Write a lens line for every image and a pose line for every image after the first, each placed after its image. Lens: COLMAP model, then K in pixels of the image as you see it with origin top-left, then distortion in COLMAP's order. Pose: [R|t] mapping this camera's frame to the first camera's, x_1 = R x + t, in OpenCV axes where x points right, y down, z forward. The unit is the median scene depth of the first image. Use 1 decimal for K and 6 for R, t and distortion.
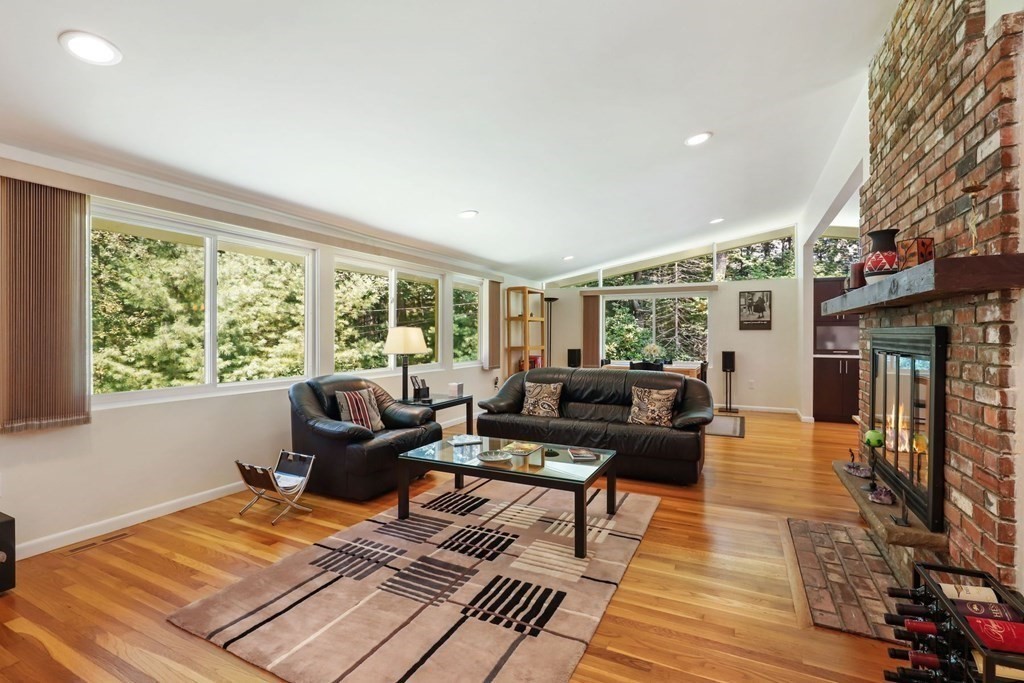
lens RADIAL K [[473.3, 0, 512.6], [0, 473.3, 340.1], [0, 0, 1]] dist [-0.034527, 0.009819]
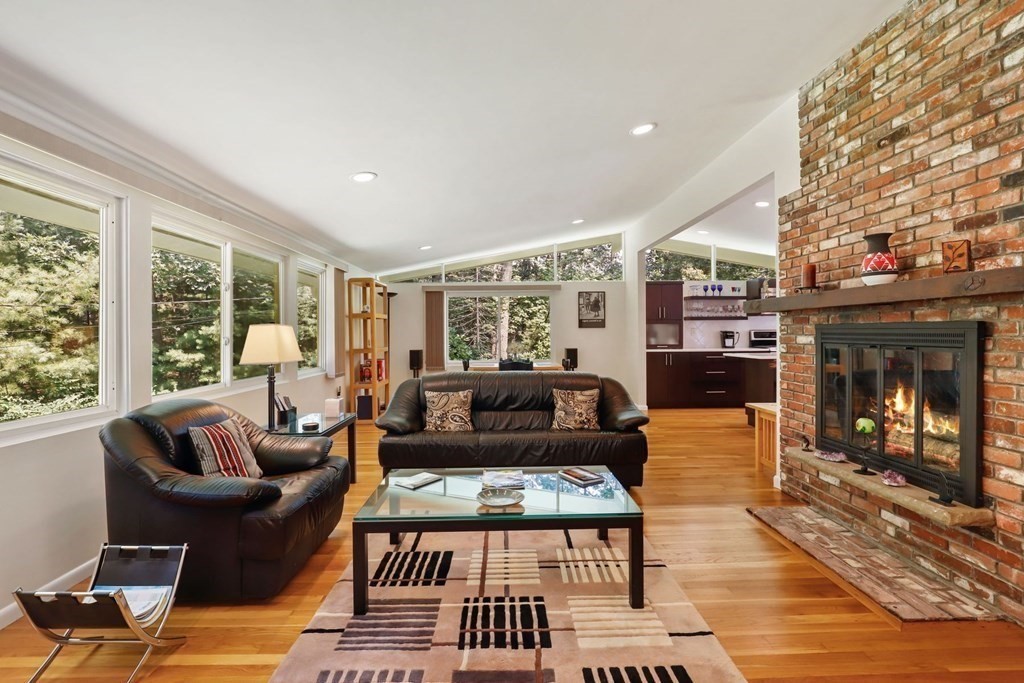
lens RADIAL K [[473.3, 0, 512.5], [0, 473.3, 336.1], [0, 0, 1]] dist [-0.034527, 0.009819]
pose [[0.887465, -0.011415, 0.460734, -0.253748], [0.014894, 0.999881, -0.003917, -0.002559], [-0.460635, 0.010338, 0.887530, 0.234336]]
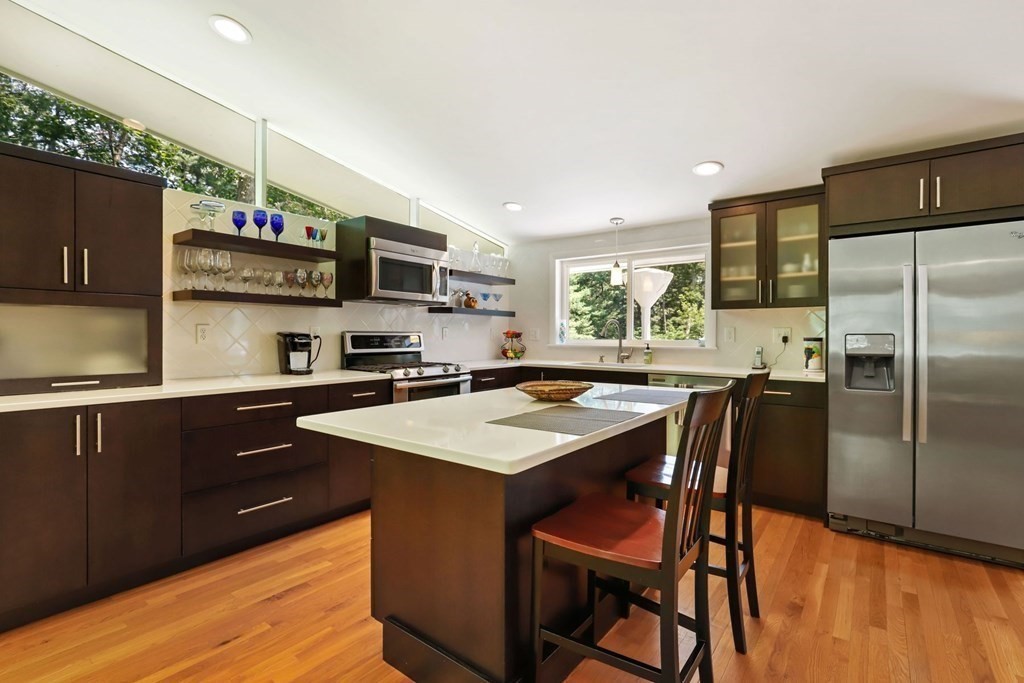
lens RADIAL K [[473.3, 0, 511.0], [0, 473.3, 340.0], [0, 0, 1]] dist [-0.034527, 0.009819]
pose [[0.199461, -0.011179, 0.979842, 0.715078], [0.009491, 0.999910, 0.009476, -0.009051], [-0.979860, 0.007409, 0.199549, 1.025437]]
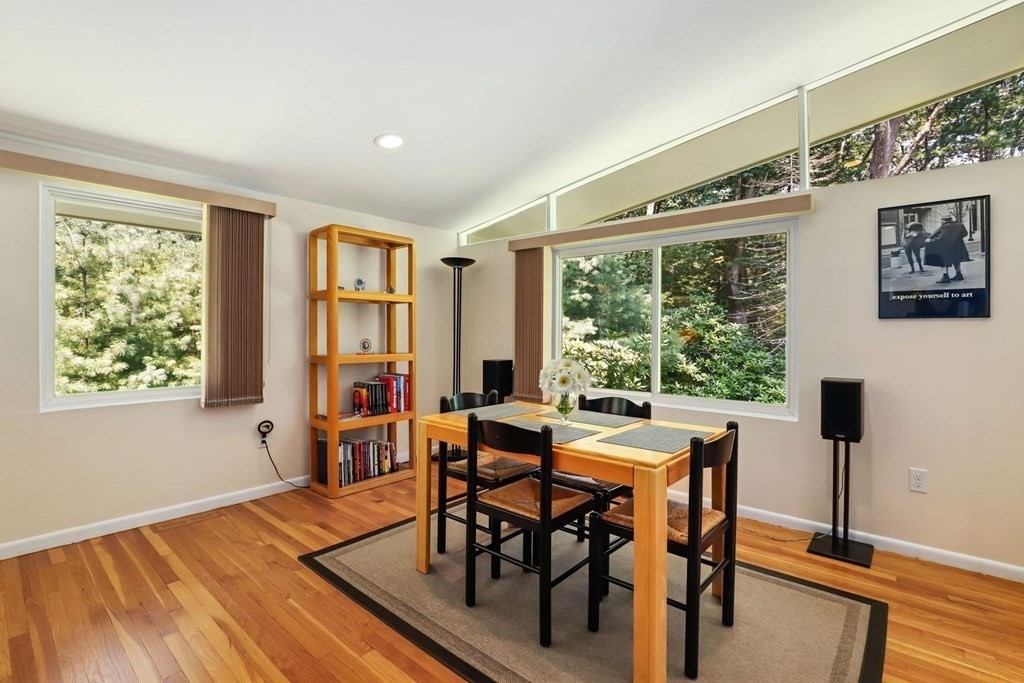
lens RADIAL K [[473.3, 0, 501.5], [0, 473.3, 333.5], [0, 0, 1]] dist [-0.034527, 0.009819]
pose [[0.959422, 0.006403, -0.281901, 0.571462], [-0.009012, 0.999928, -0.007961, -0.009505], [0.281830, 0.010179, 0.959410, 1.080681]]
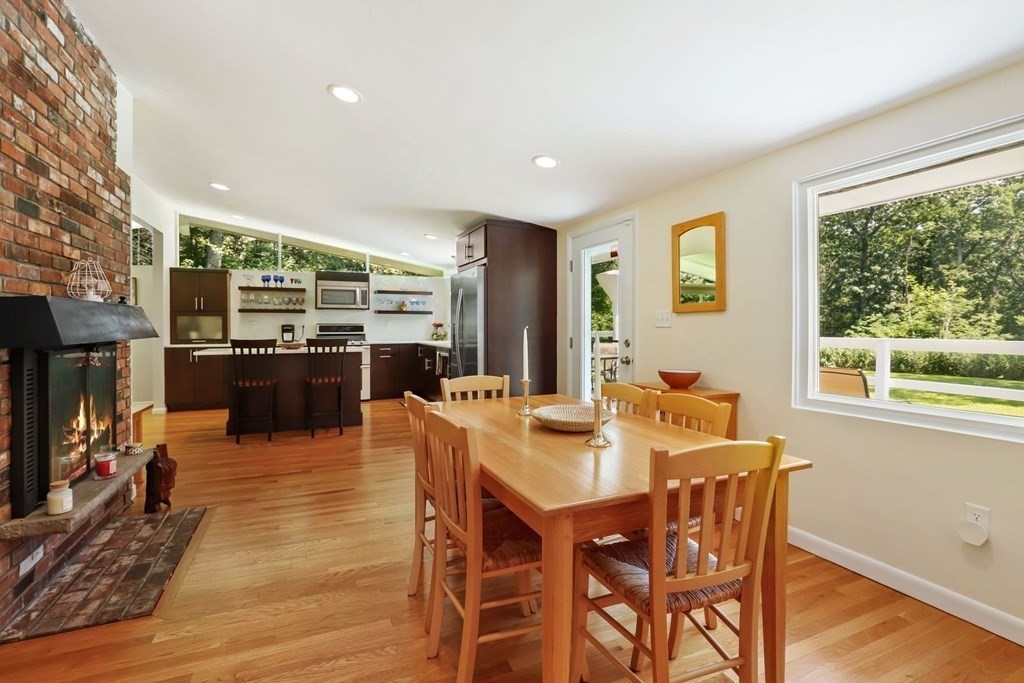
lens RADIAL K [[473.3, 0, 508.6], [0, 473.3, 327.0], [0, 0, 1]] dist [-0.034527, 0.009819]
pose [[0.648895, -0.003547, 0.760870, 0.585258], [0.010286, 0.999939, -0.004111, 0.008096], [-0.760808, 0.010494, 0.648892, -0.300434]]
